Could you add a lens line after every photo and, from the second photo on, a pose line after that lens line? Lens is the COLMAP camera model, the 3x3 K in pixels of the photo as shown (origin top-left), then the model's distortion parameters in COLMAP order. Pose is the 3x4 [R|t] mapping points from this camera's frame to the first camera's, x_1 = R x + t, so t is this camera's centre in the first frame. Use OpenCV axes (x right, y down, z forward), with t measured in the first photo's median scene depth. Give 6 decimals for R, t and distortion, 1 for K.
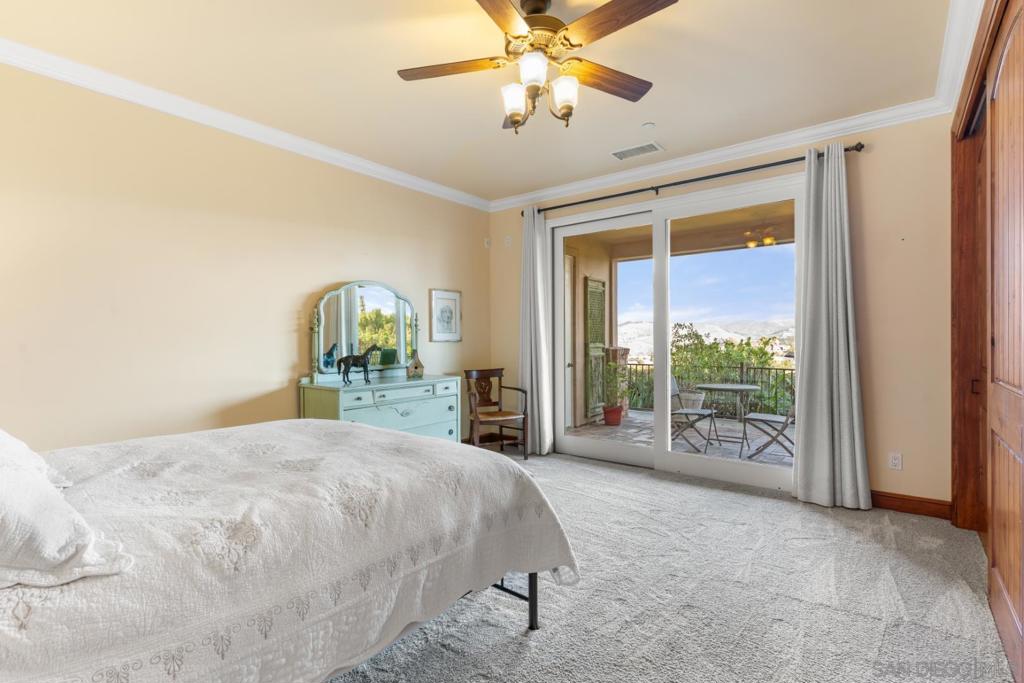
lens RADIAL K [[490.0, 0, 508.0], [0, 490.0, 337.3], [0, 0, 1]] dist [0.002716, 0.000155]
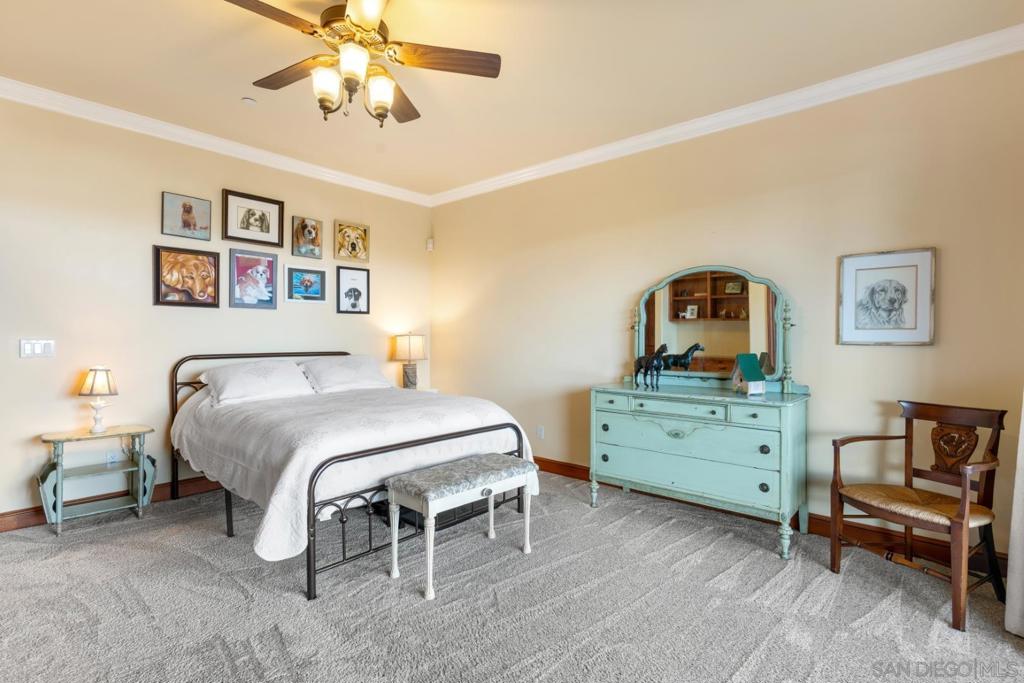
lens RADIAL K [[490.0, 0, 508.0], [0, 490.0, 337.3], [0, 0, 1]] dist [0.002716, 0.000155]
pose [[-0.048616, 0.003562, -0.998811, 0.634433], [-0.006211, 0.999973, 0.003869, 0.000891], [0.998798, 0.006392, -0.048593, 0.846899]]
